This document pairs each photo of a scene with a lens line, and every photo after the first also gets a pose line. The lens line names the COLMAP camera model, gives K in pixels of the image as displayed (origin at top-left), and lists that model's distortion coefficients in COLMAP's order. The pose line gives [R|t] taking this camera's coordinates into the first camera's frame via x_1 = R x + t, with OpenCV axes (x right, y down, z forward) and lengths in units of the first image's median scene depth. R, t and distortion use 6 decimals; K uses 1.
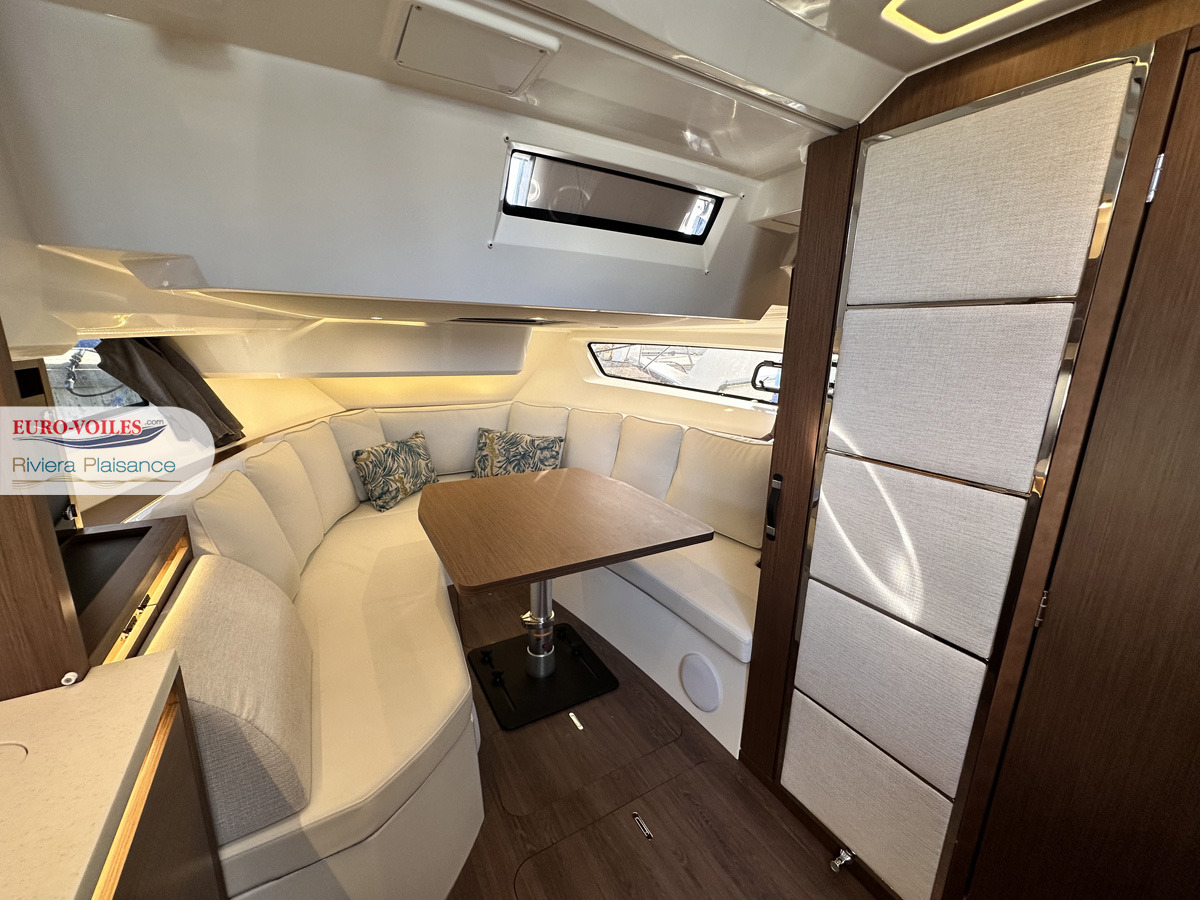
lens RADIAL K [[482.1, 0, 603.0], [0, 482.1, 451.0], [0, 0, 1]] dist [-0.003602, -0.000007]
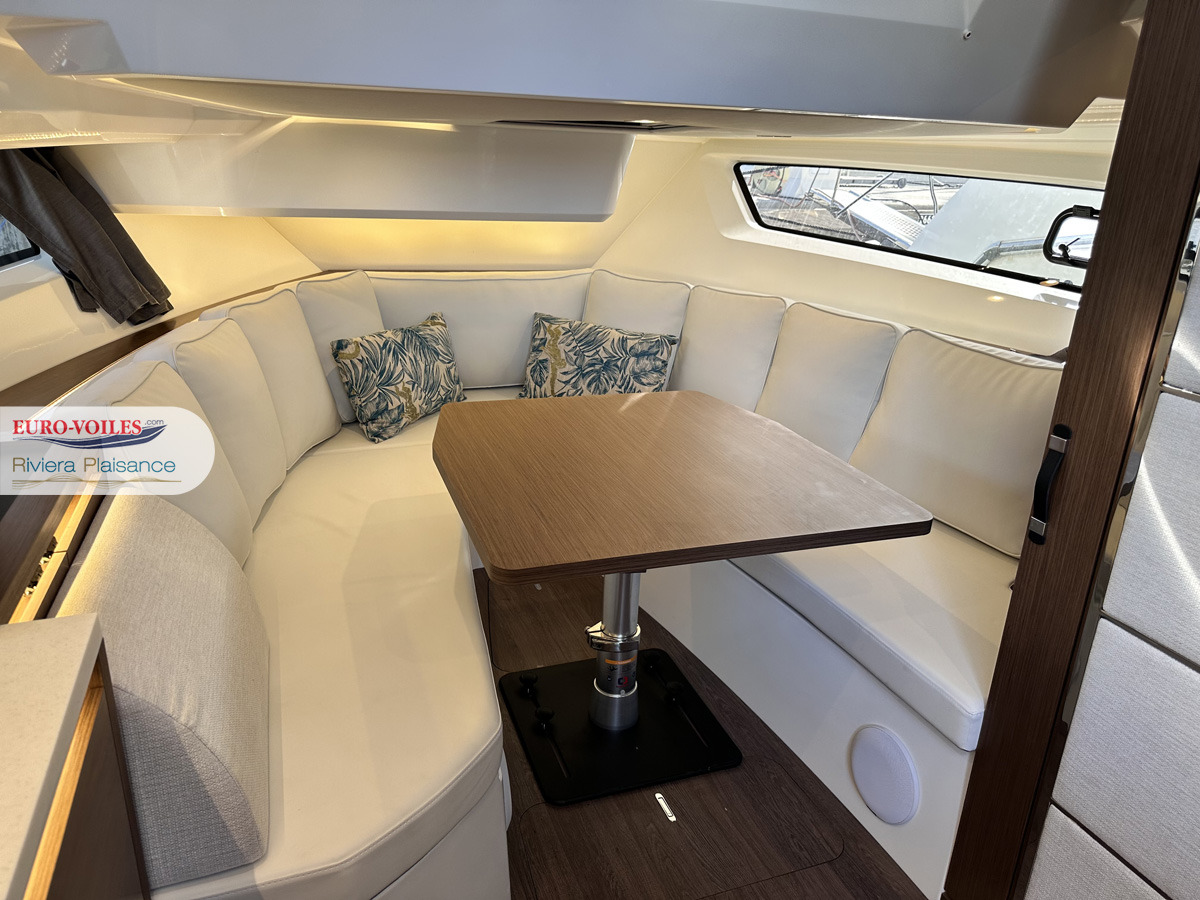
lens RADIAL K [[849.5, 0, 601.0], [0, 849.5, 446.7], [0, 0, 1]] dist [0.115280, -0.175486]
pose [[0.983455, 0.072387, -0.166059, 0.010205], [-0.054998, 0.992734, 0.107027, -0.002461], [0.172600, -0.096124, 0.980291, -0.033343]]
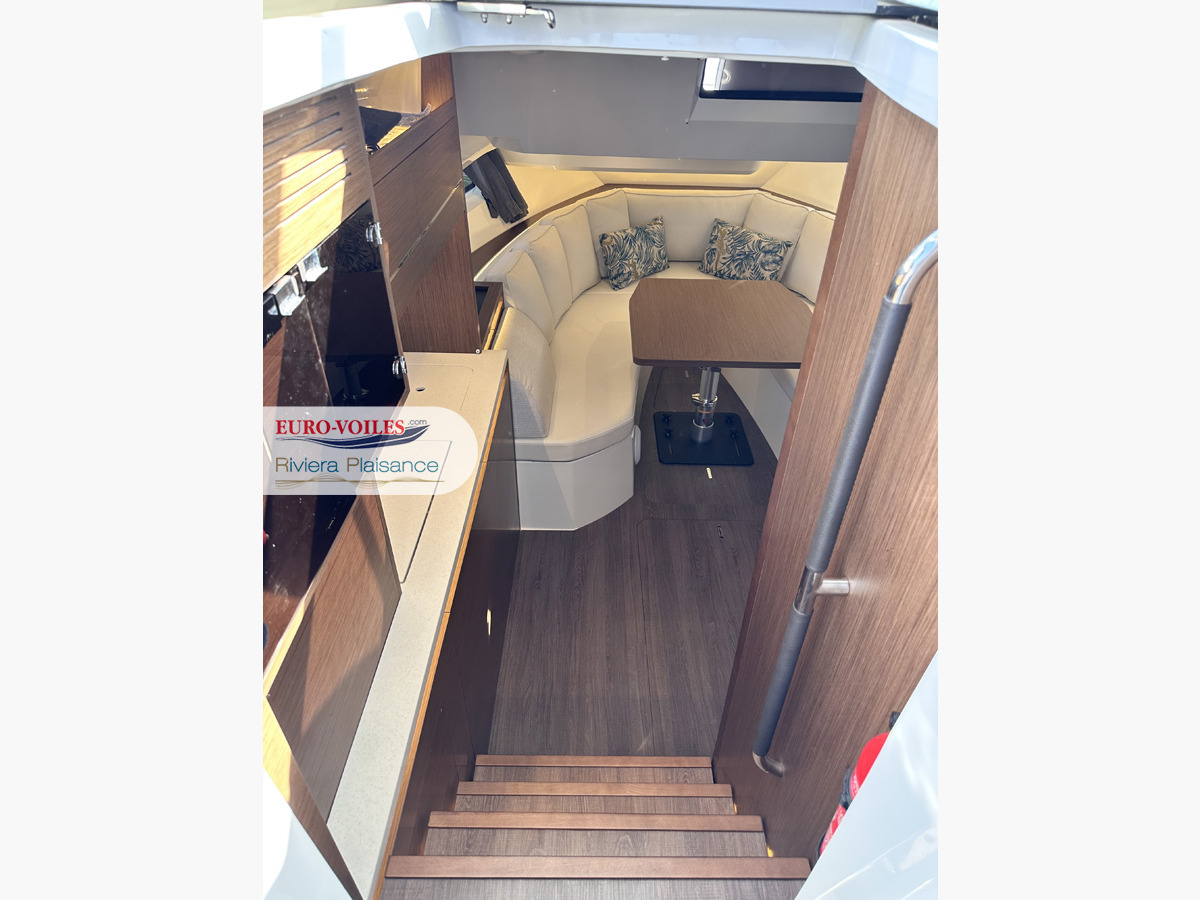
lens RADIAL K [[636.2, 0, 600.0], [0, 636.2, 450.0], [0, 0, 1]] dist [0.086535, -0.000277]
pose [[0.862200, 0.288311, -0.416518, 0.357025], [-0.116157, 0.912851, 0.391422, -0.159431], [0.493070, -0.289102, 0.820549, -0.555936]]
